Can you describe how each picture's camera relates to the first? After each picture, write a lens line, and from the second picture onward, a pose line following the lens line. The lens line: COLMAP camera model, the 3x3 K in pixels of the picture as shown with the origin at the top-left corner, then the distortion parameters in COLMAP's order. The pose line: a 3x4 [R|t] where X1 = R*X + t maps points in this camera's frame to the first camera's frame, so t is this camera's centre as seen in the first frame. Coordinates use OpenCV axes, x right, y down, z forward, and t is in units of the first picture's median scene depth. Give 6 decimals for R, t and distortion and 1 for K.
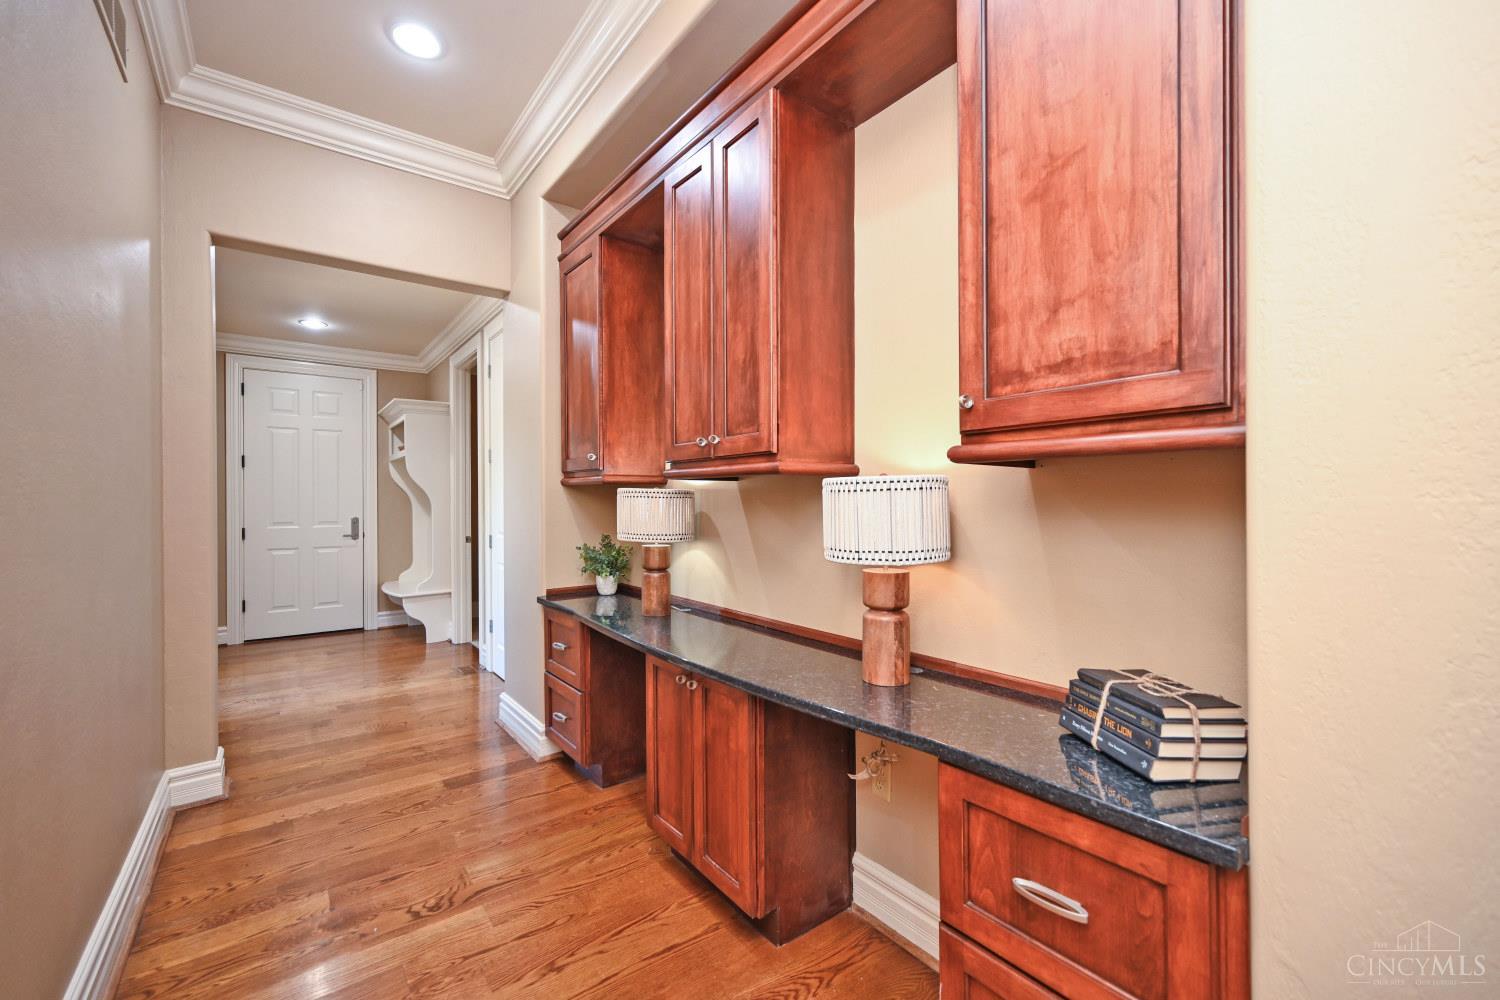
lens RADIAL K [[623.1, 0, 754.5], [0, 623.1, 503.5], [0, 0, 1]] dist [-0.000328, -0.000011]
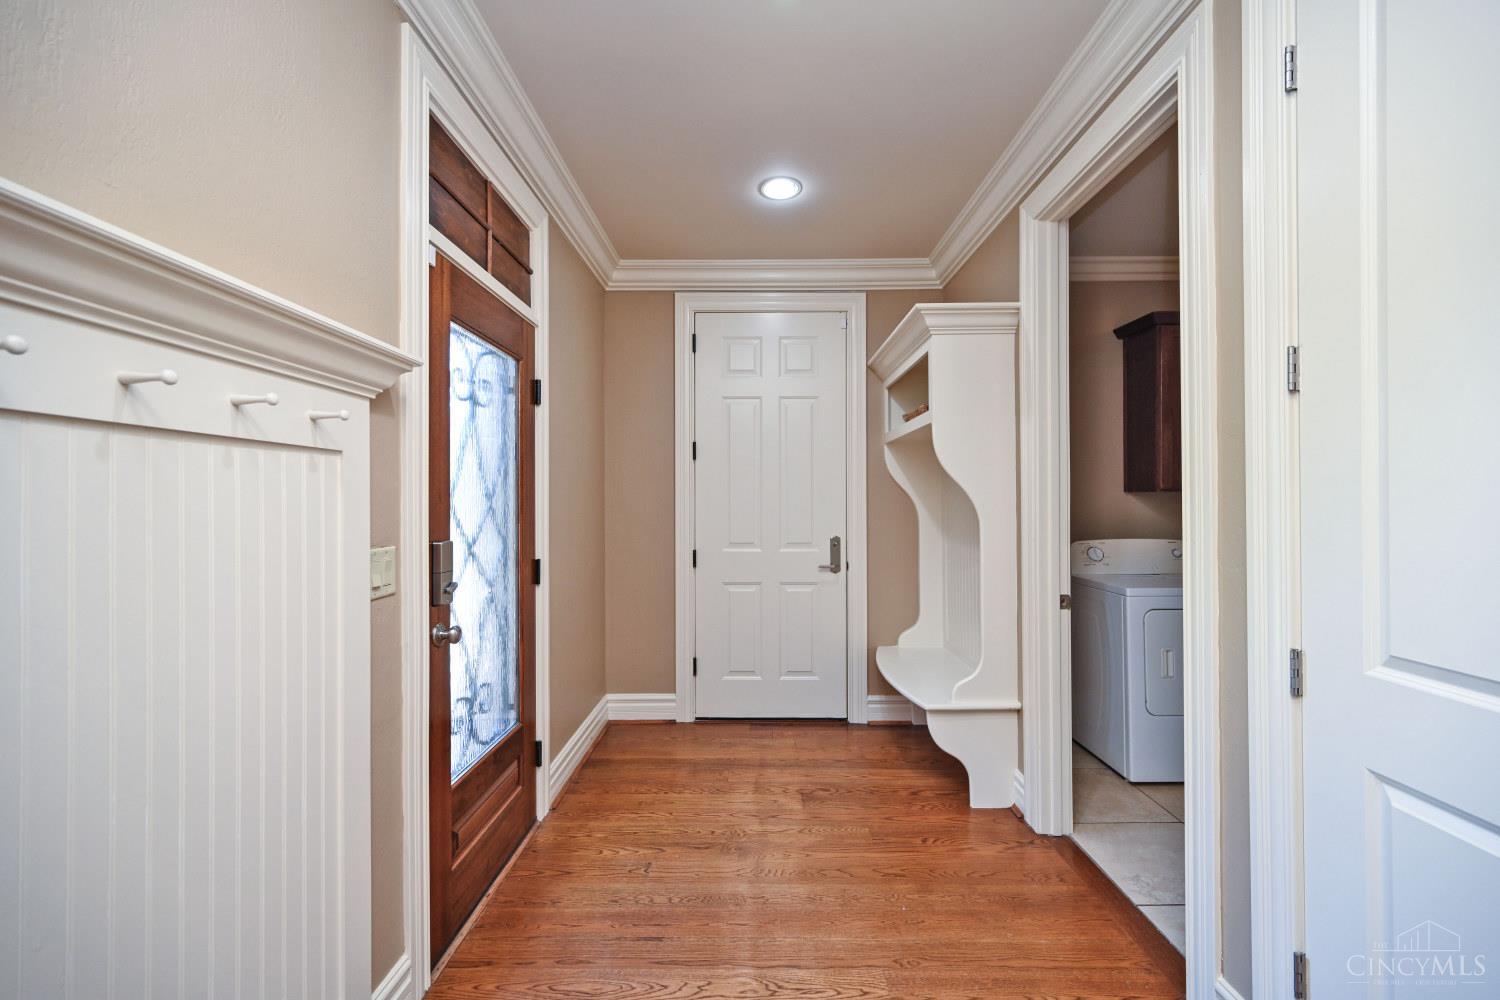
lens RADIAL K [[623.1, 0, 754.5], [0, 623.1, 503.5], [0, 0, 1]] dist [-0.000328, -0.000011]
pose [[0.795319, 0.005042, -0.606170, -0.359240], [-0.001903, 0.999981, 0.005822, -0.014653], [0.606188, -0.003477, 0.795313, 0.501330]]
